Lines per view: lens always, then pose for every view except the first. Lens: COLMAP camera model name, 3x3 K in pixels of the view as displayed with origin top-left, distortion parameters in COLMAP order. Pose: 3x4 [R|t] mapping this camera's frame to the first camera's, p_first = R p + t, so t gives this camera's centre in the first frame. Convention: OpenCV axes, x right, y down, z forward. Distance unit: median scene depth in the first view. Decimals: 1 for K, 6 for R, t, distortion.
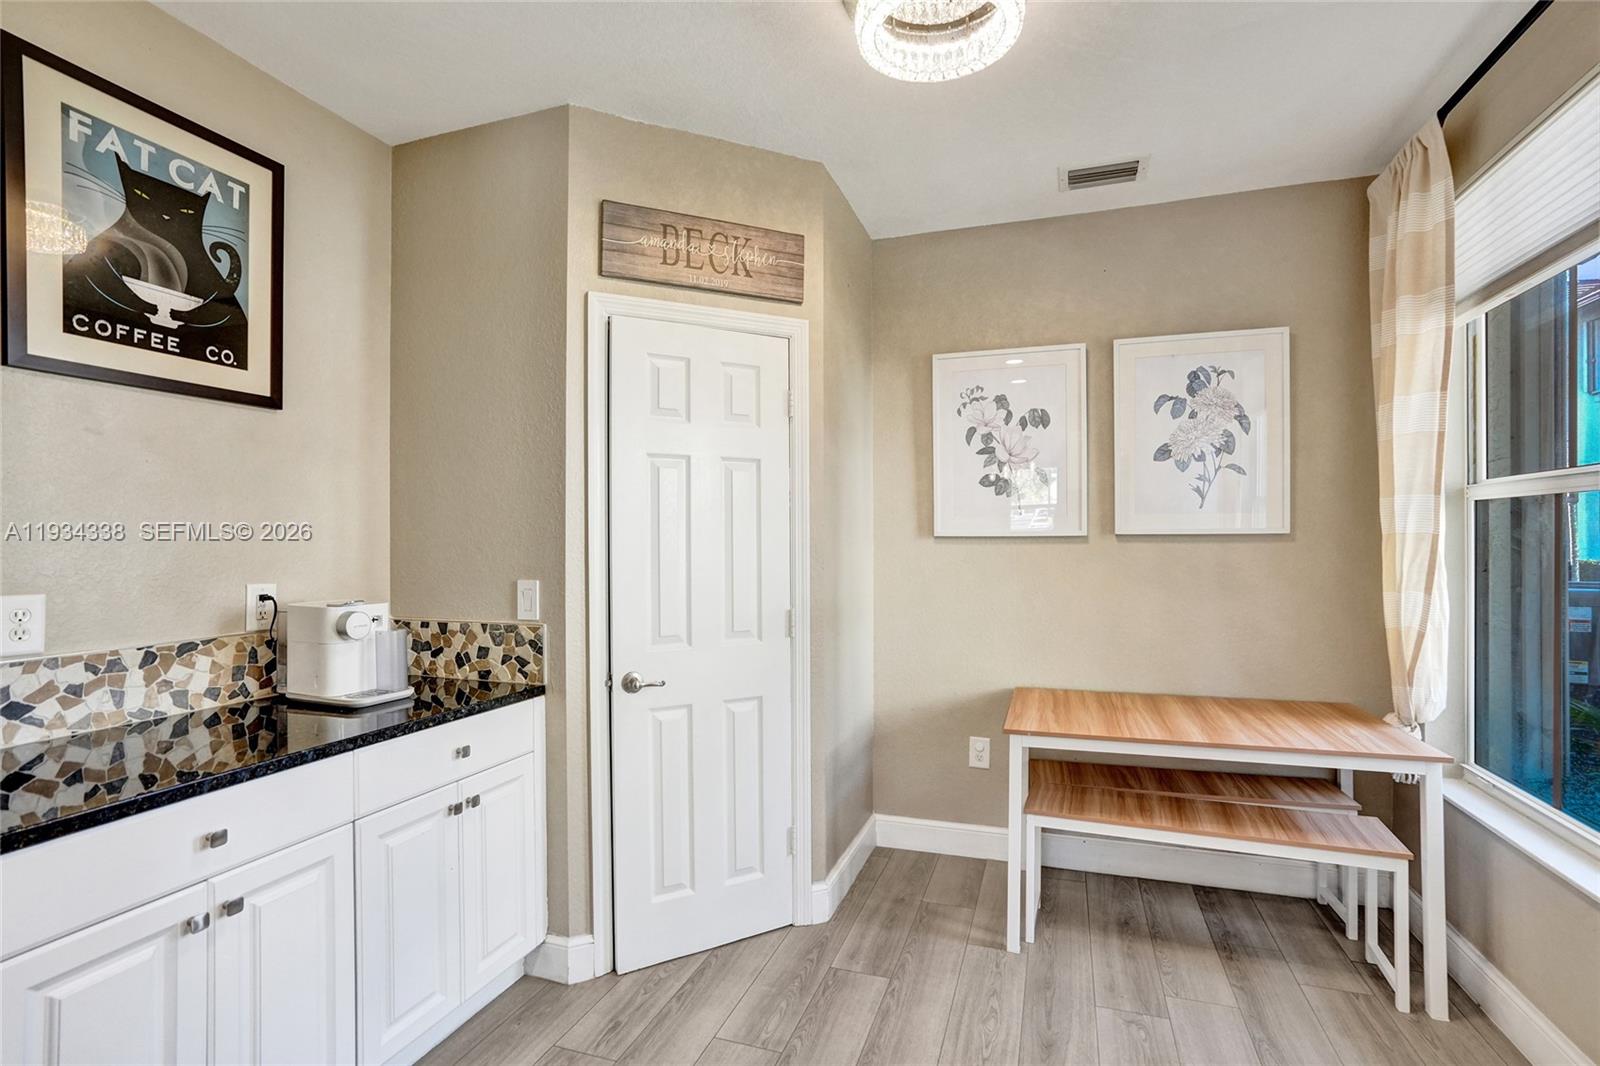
lens RADIAL K [[753.2, 0, 798.0], [0, 753.2, 545.8], [0, 0, 1]] dist [-0.050014, 0.026894]
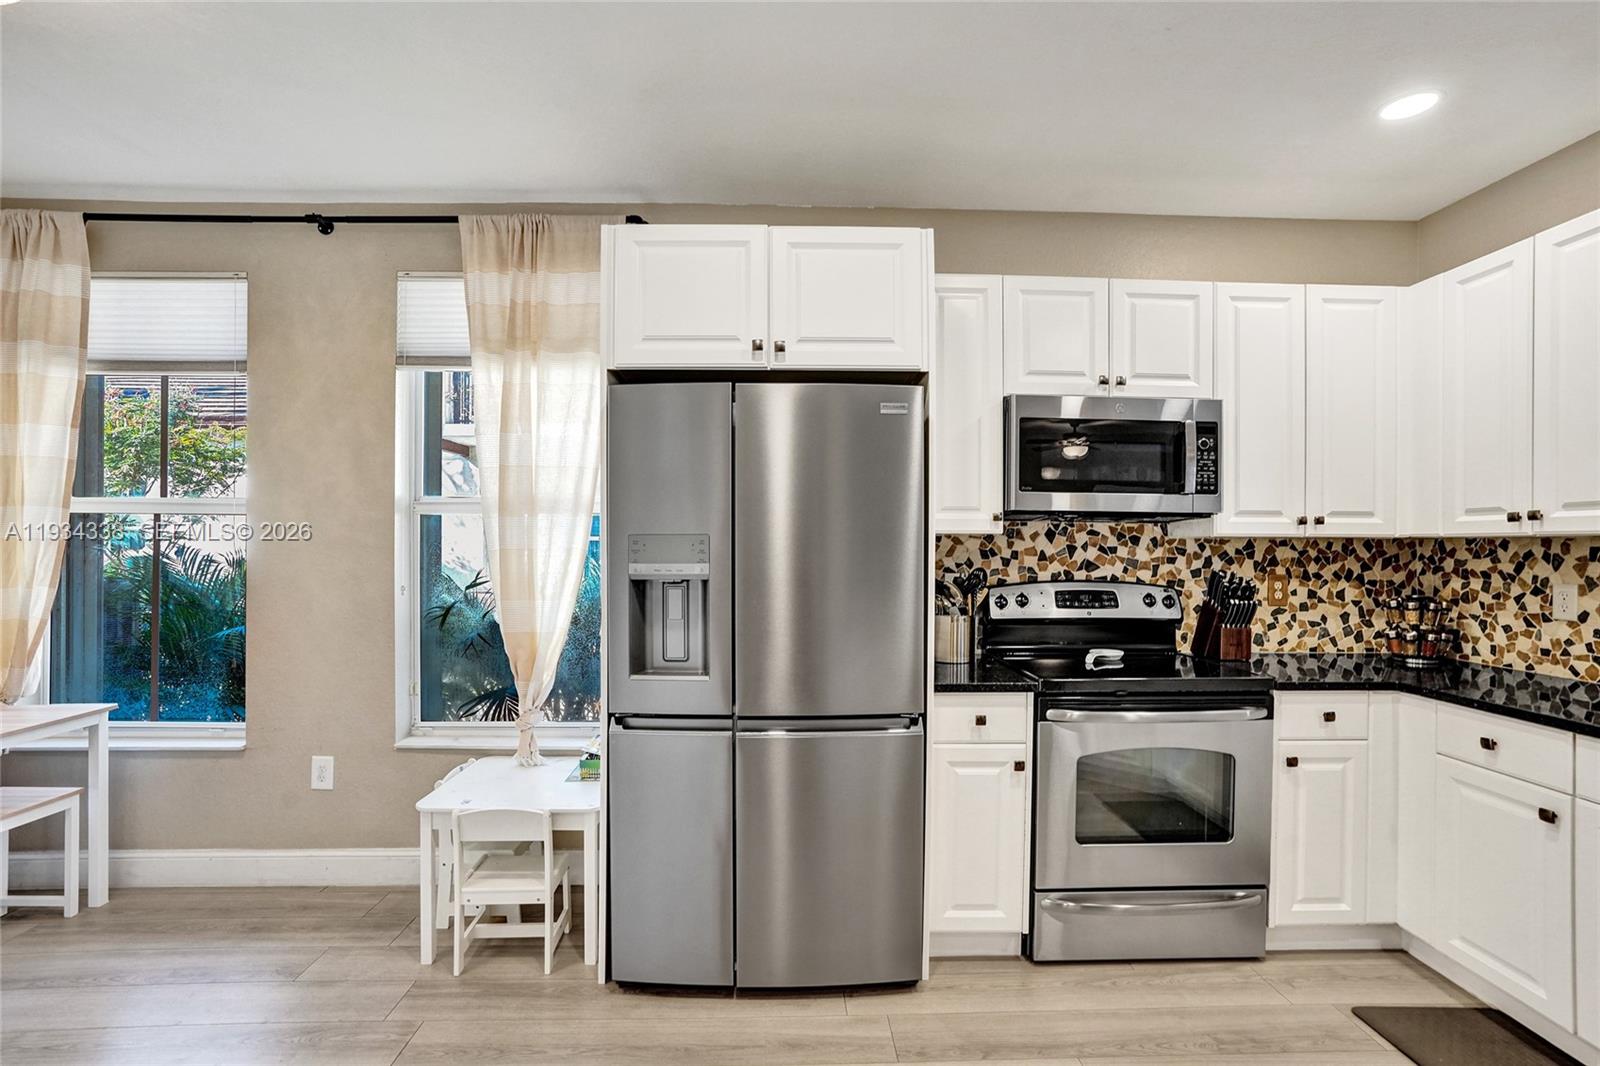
lens RADIAL K [[753.2, 0, 798.0], [0, 753.2, 545.8], [0, 0, 1]] dist [-0.050014, 0.026894]
pose [[-0.363479, 0.002153, 0.931600, -0.883654], [0.001468, 0.999997, -0.001738, 0.001171], [-0.931601, 0.000735, -0.363482, 0.330137]]
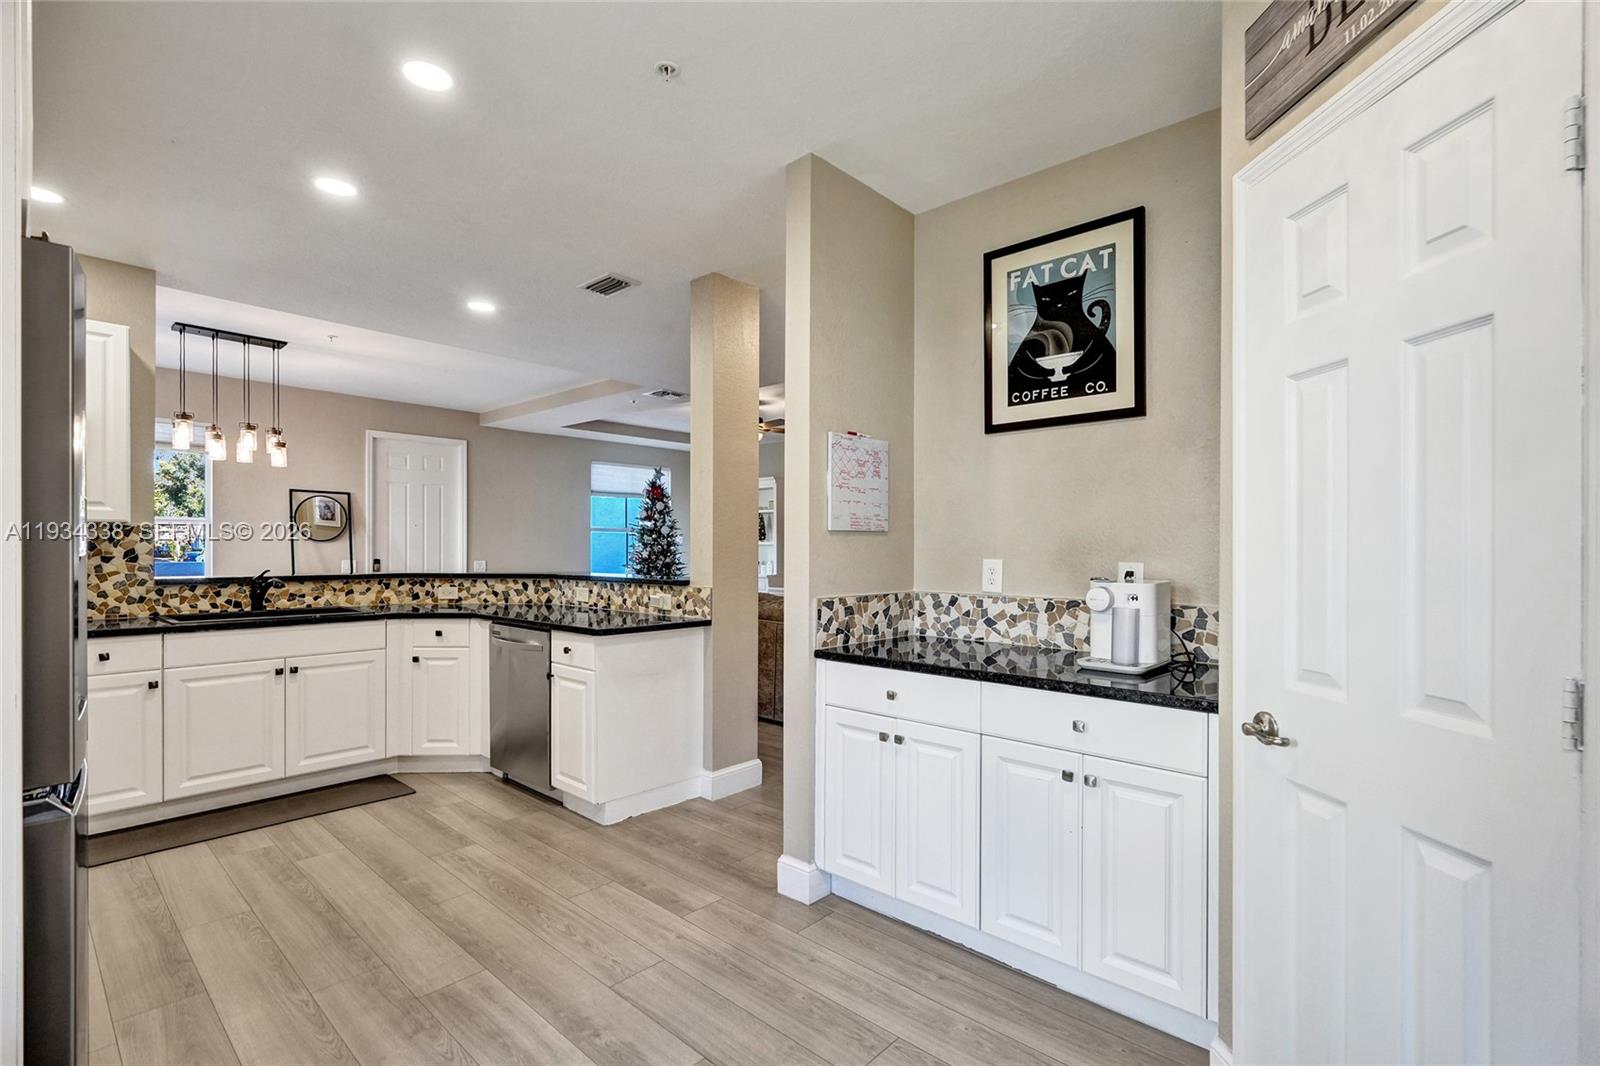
lens RADIAL K [[736.1, 0, 802.7], [0, 736.1, 549.0], [0, 0, 1]] dist [-0.001182, -0.000366]
pose [[-0.391648, 0.008725, -0.920074, 0.674622], [-0.005306, 0.999917, 0.011740, 0.019811], [0.920100, 0.009480, -0.391569, 1.096225]]
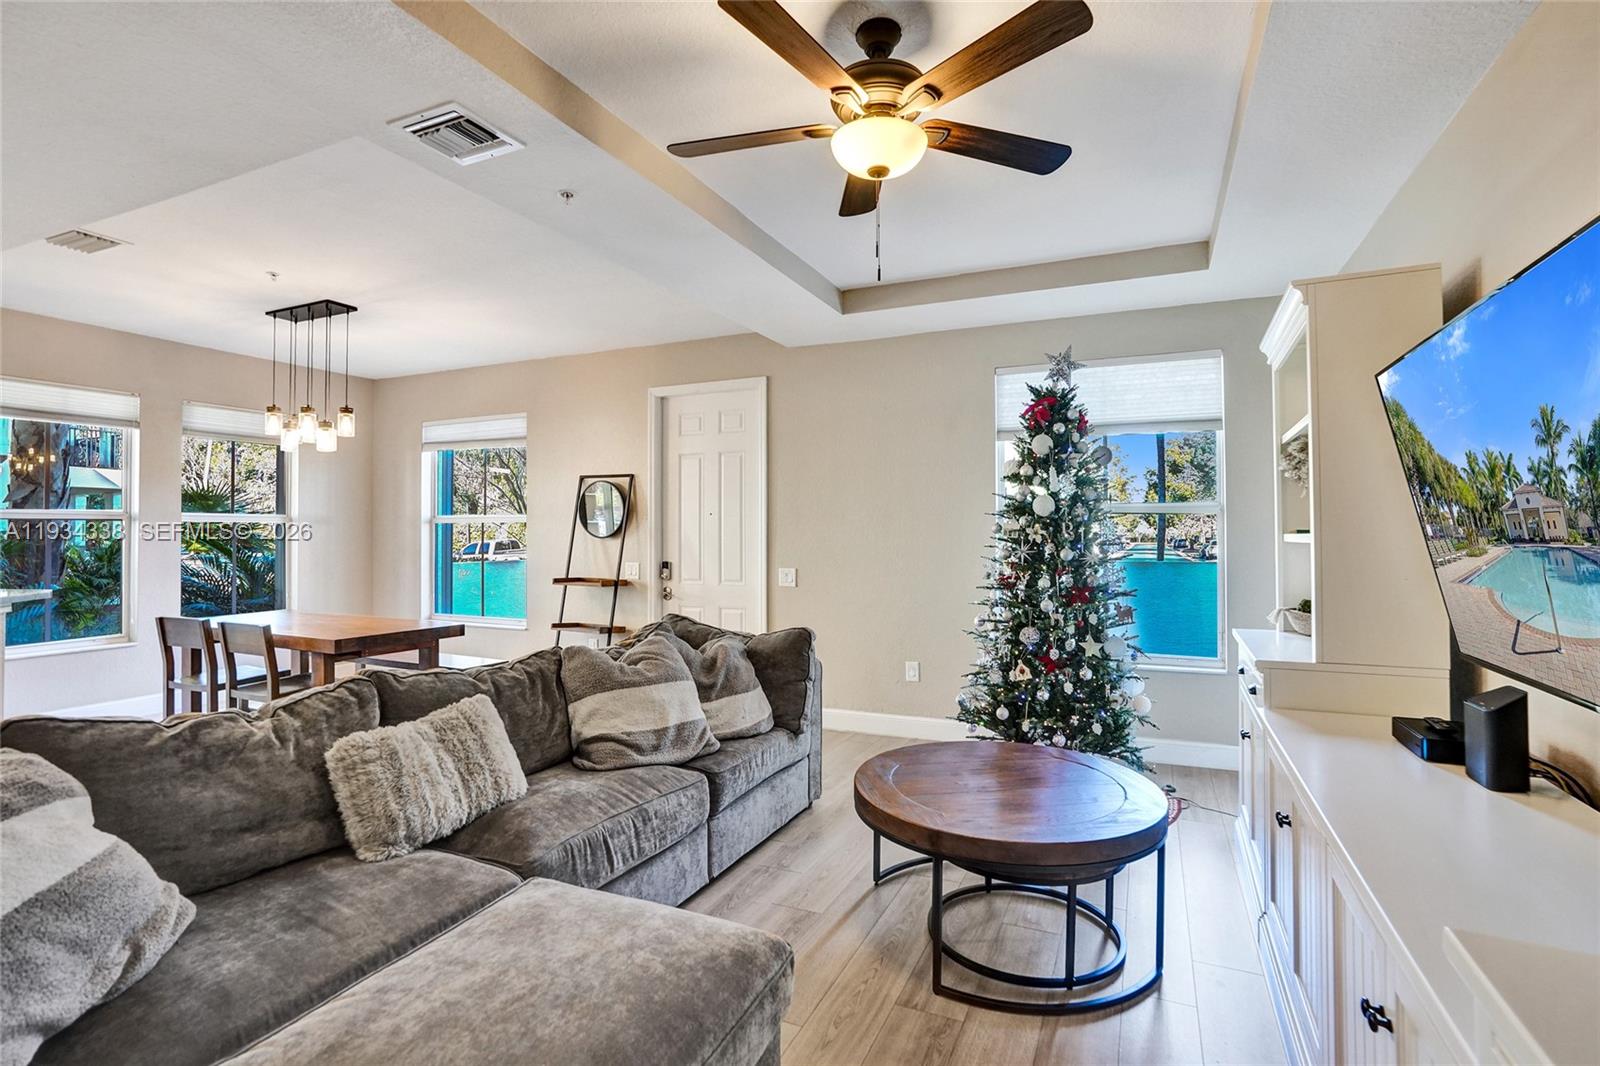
lens RADIAL K [[767.3, 0, 804.2], [0, 767.3, 540.4], [0, 0, 1]] dist [-0.055366, 0.032050]
pose [[-0.996458, 0.010207, 0.083466, -3.013137], [0.011154, 0.999879, 0.010888, 0.020331], [-0.083345, 0.011781, -0.996451, 0.373516]]
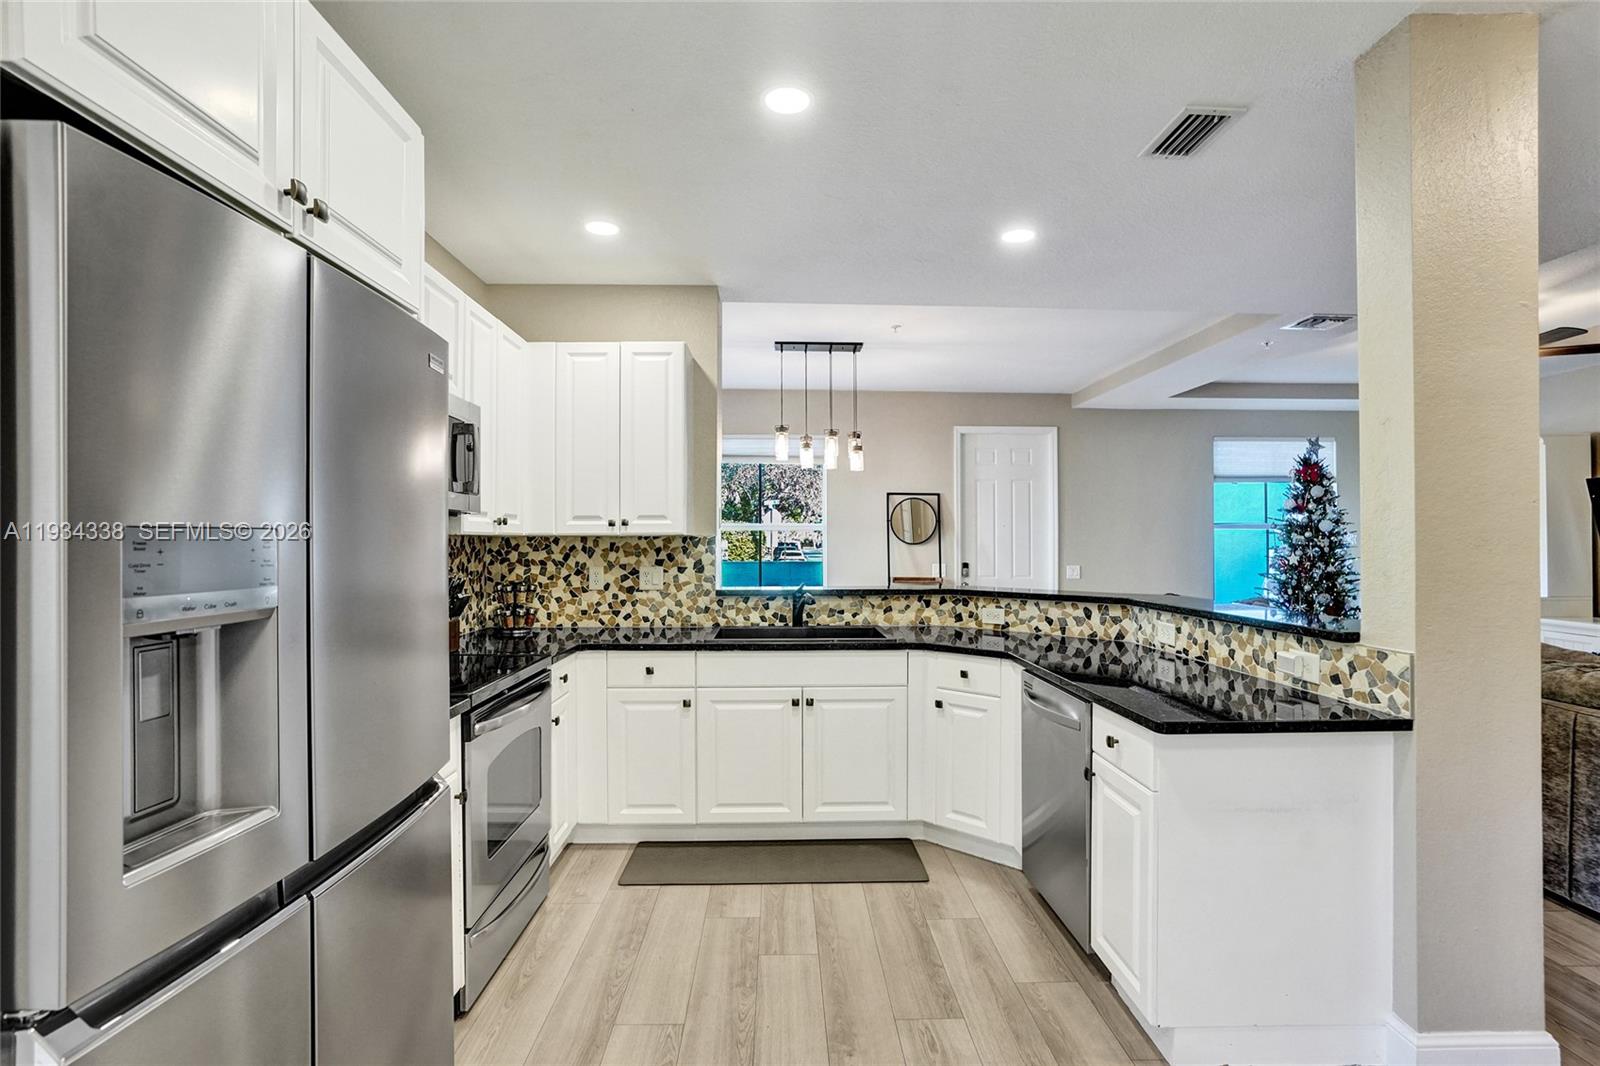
lens RADIAL K [[766.7, 0, 798.4], [0, 766.7, 536.5], [0, 0, 1]] dist [-0.057607, 0.030083]
pose [[-0.935252, 0.006363, -0.353924, 0.058621], [0.006249, 0.999979, 0.001464, -0.012770], [0.353926, -0.000842, -0.935273, 0.733211]]
